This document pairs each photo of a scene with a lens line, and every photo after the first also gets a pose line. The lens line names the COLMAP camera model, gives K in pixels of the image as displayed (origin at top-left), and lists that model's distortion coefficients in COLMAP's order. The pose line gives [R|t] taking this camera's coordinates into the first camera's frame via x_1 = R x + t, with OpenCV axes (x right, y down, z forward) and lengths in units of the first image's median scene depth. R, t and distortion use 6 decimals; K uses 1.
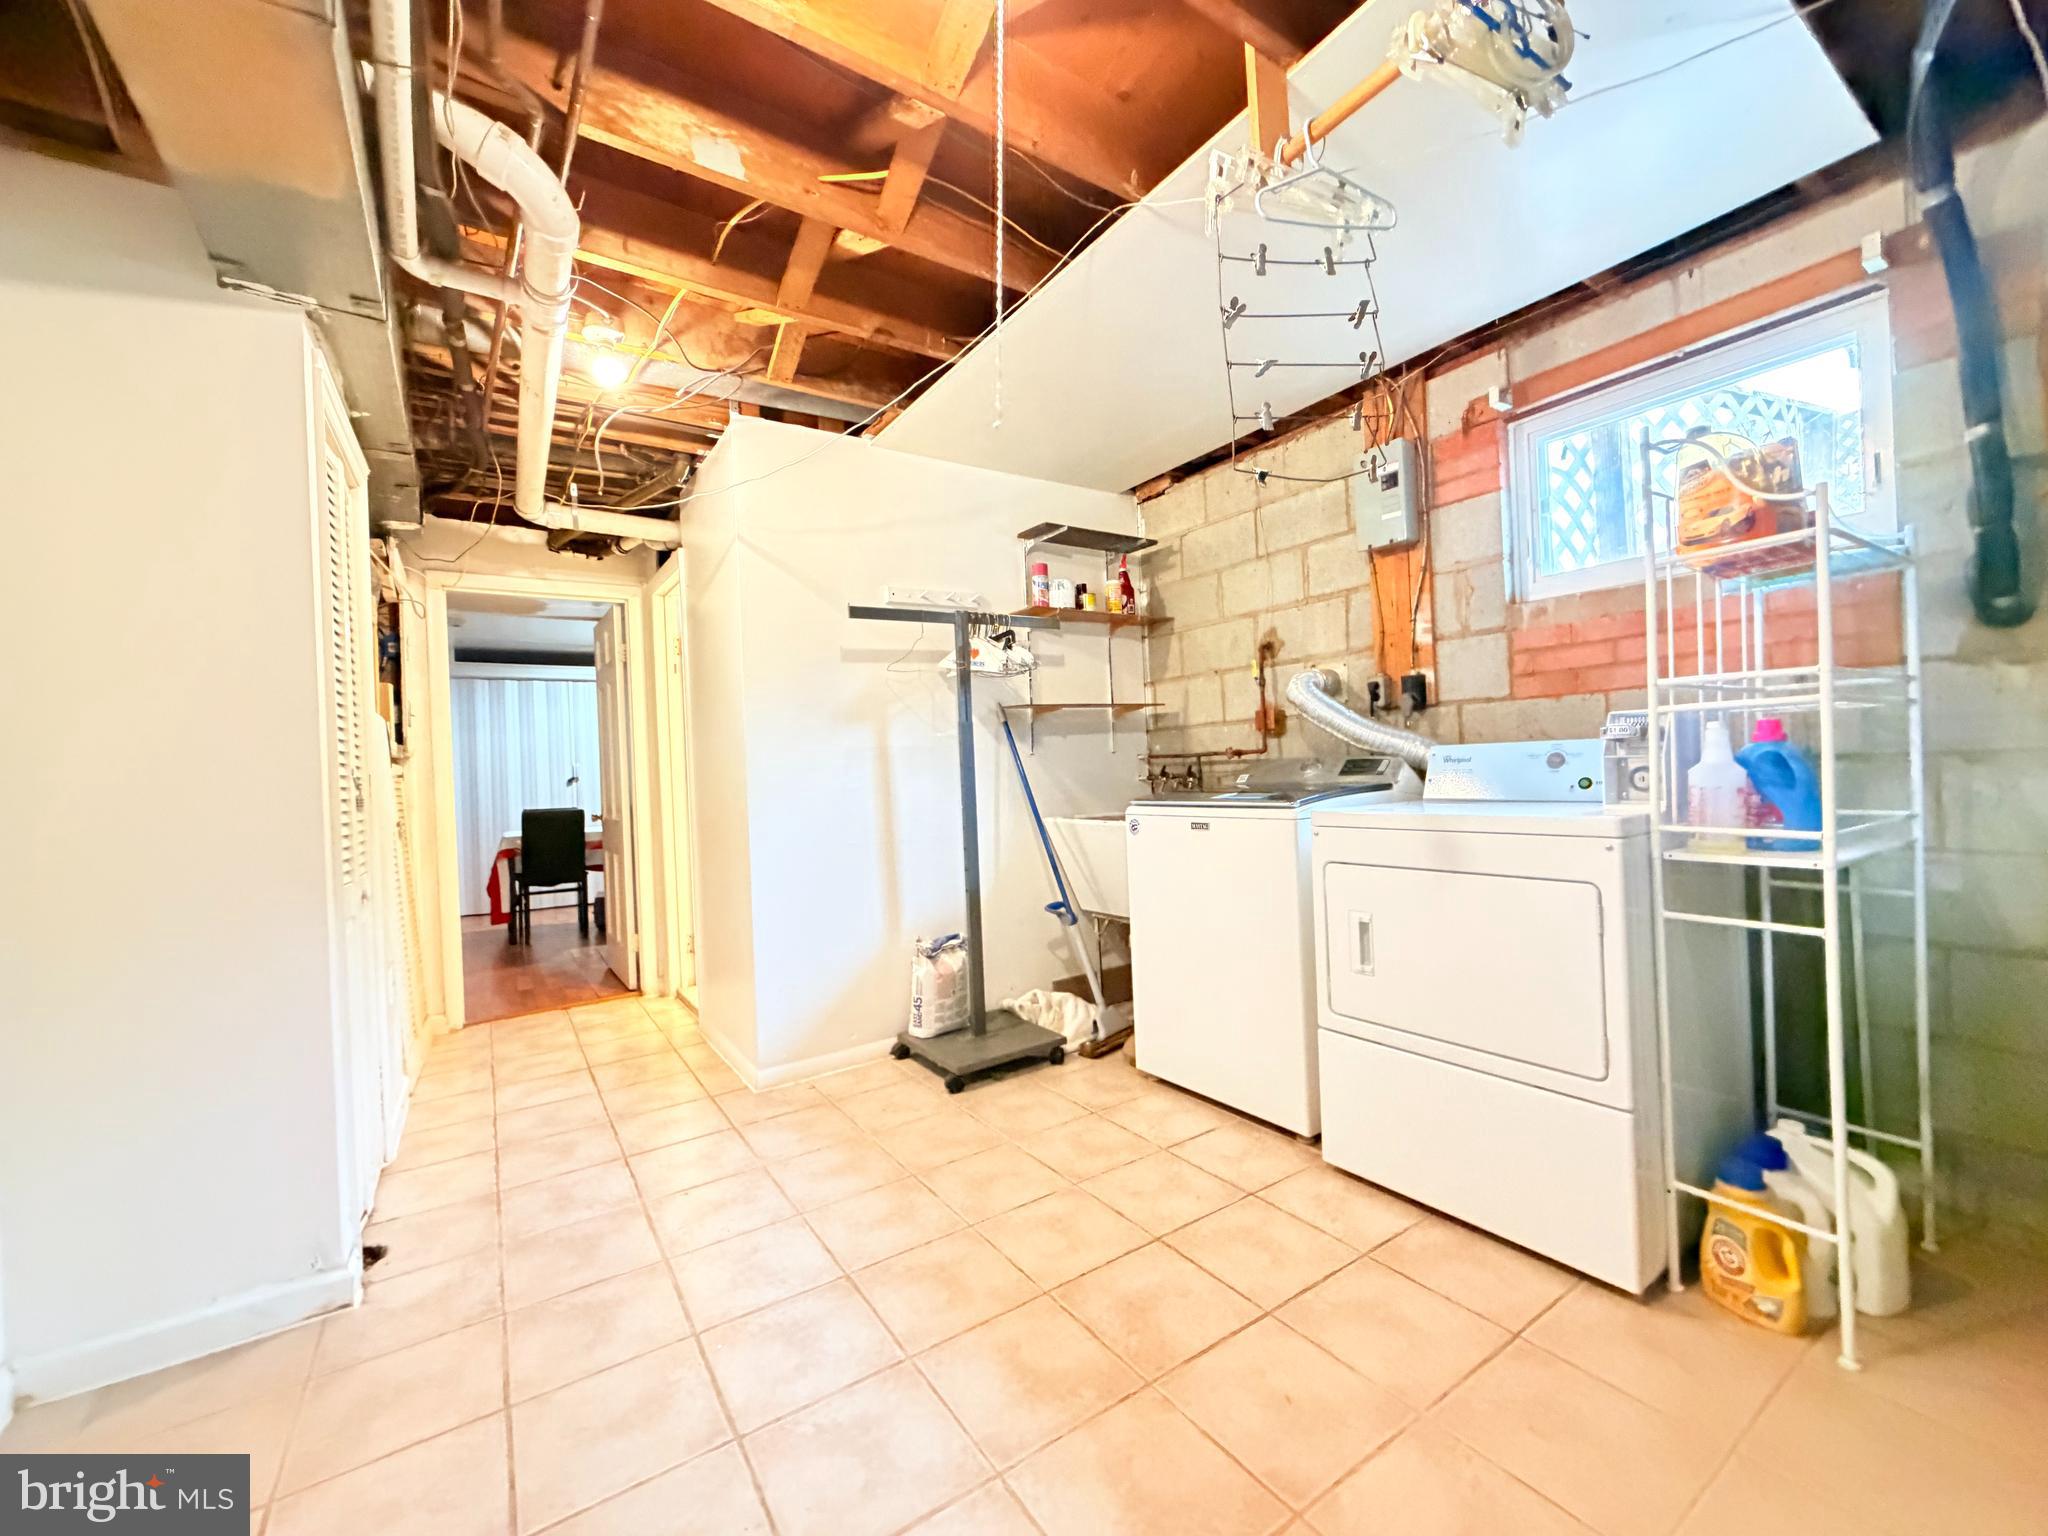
lens RADIAL K [[816.9, 0, 1021.2], [0, 816.9, 767.3], [0, 0, 1]] dist [0.000585, -0.000217]
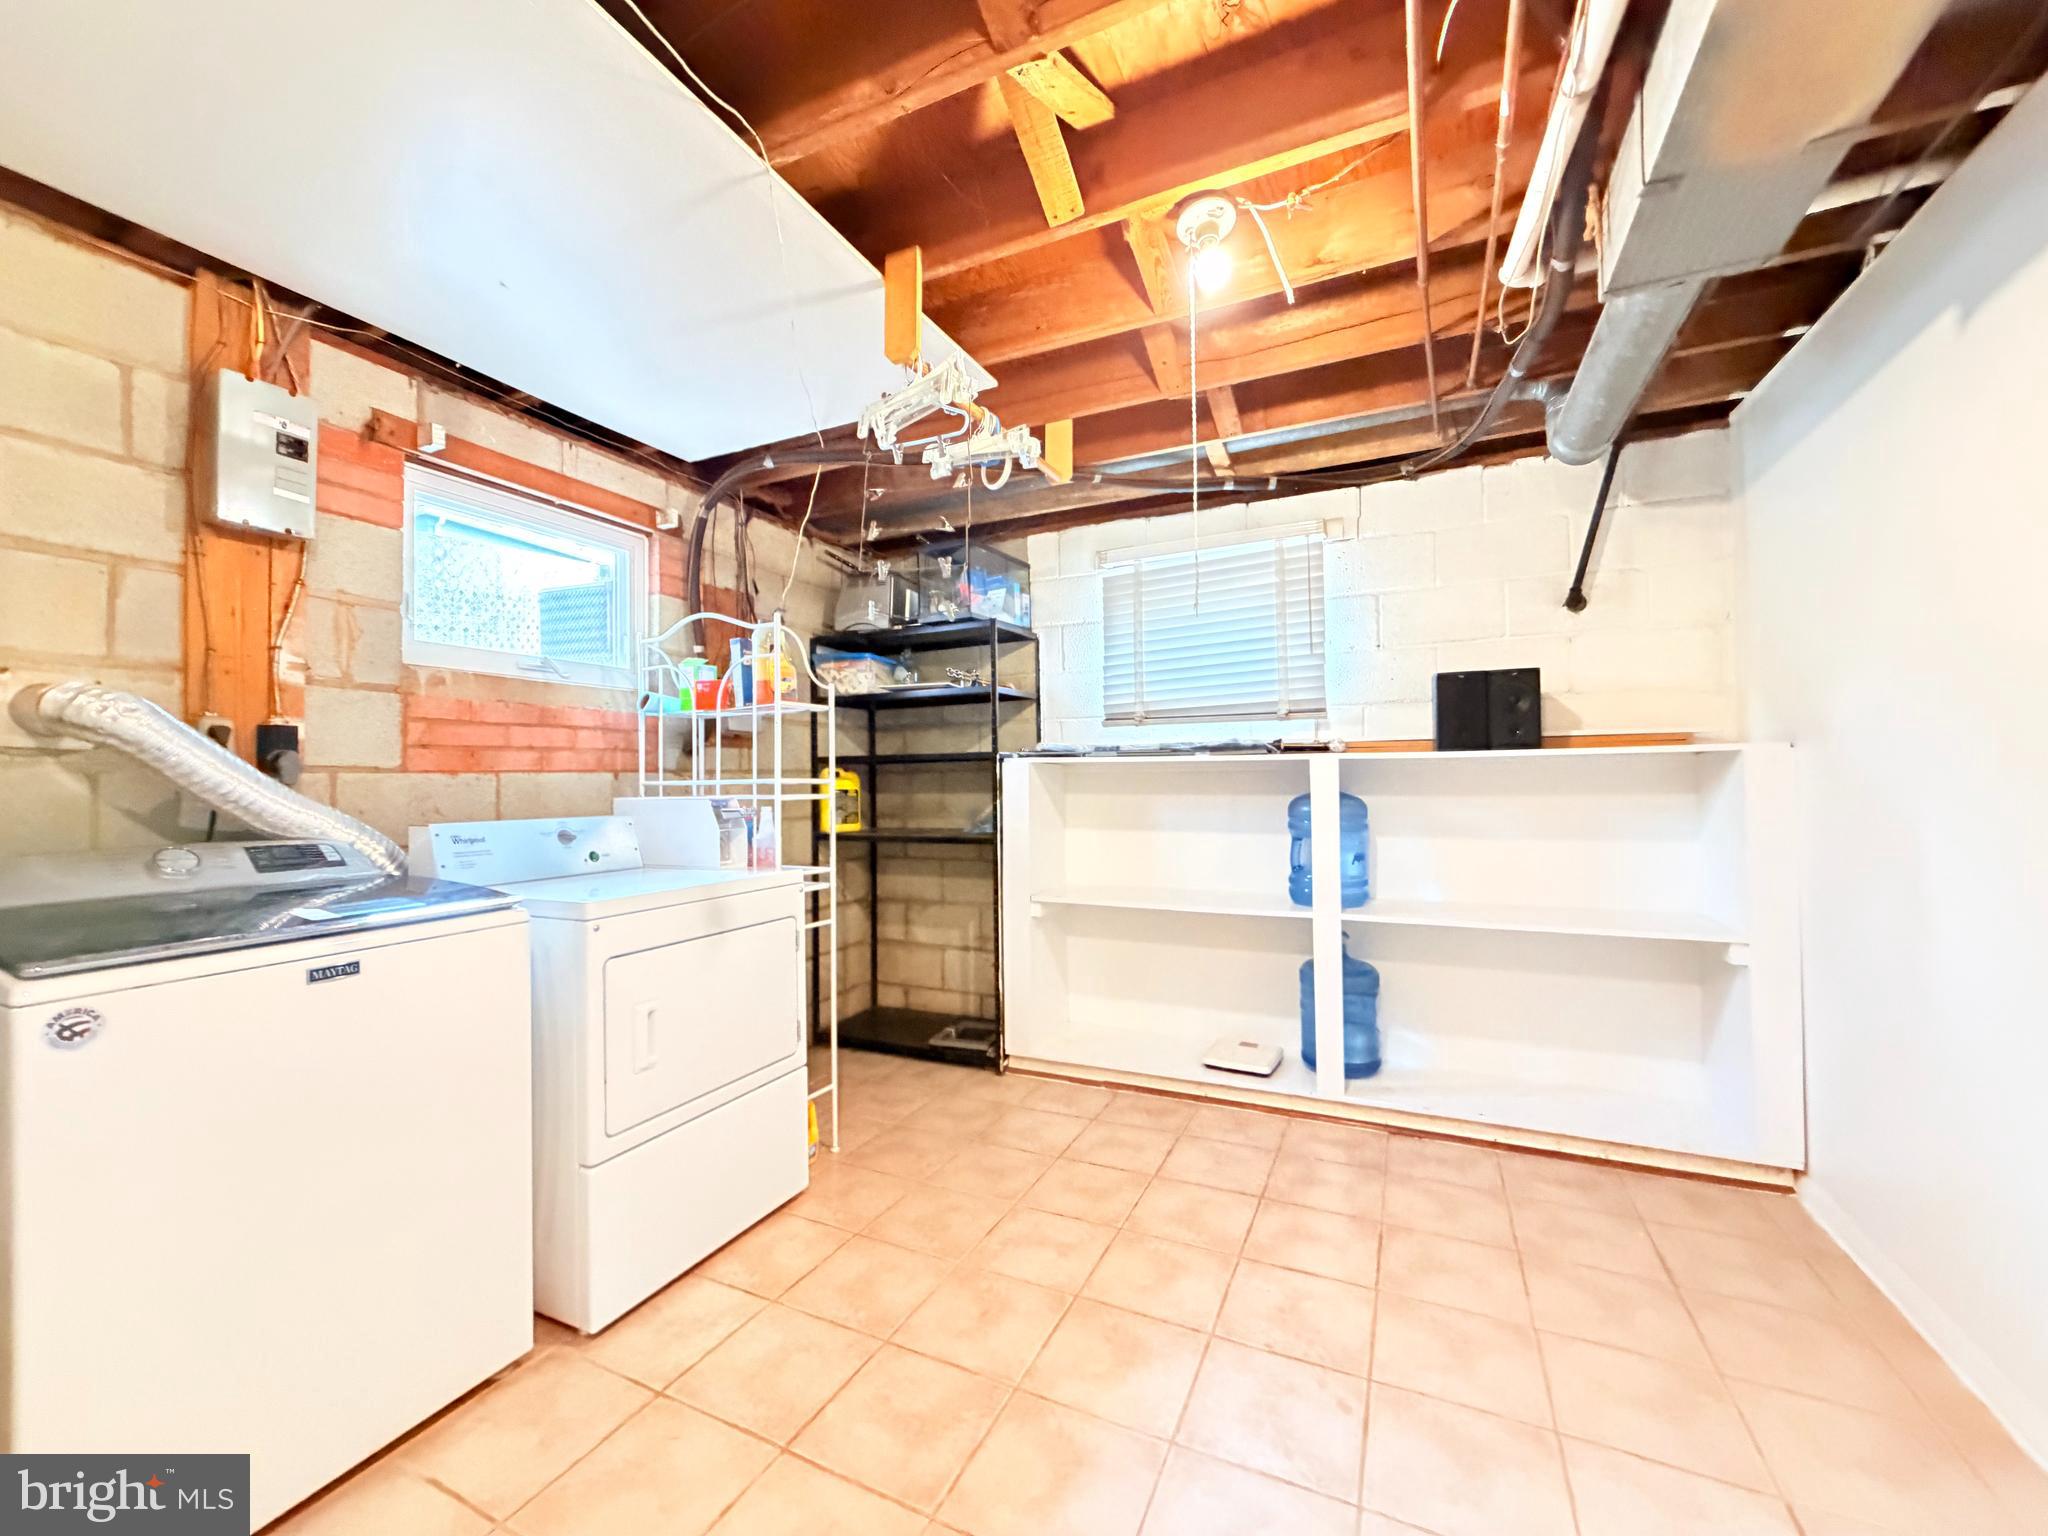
lens RADIAL K [[816.9, 0, 1021.2], [0, 816.9, 767.3], [0, 0, 1]] dist [0.000585, -0.000217]
pose [[-0.512115, 0.062945, 0.856607, -0.504878], [0.033330, 0.998016, -0.053409, -0.020114], [-0.858270, 0.001199, -0.513197, 0.920321]]
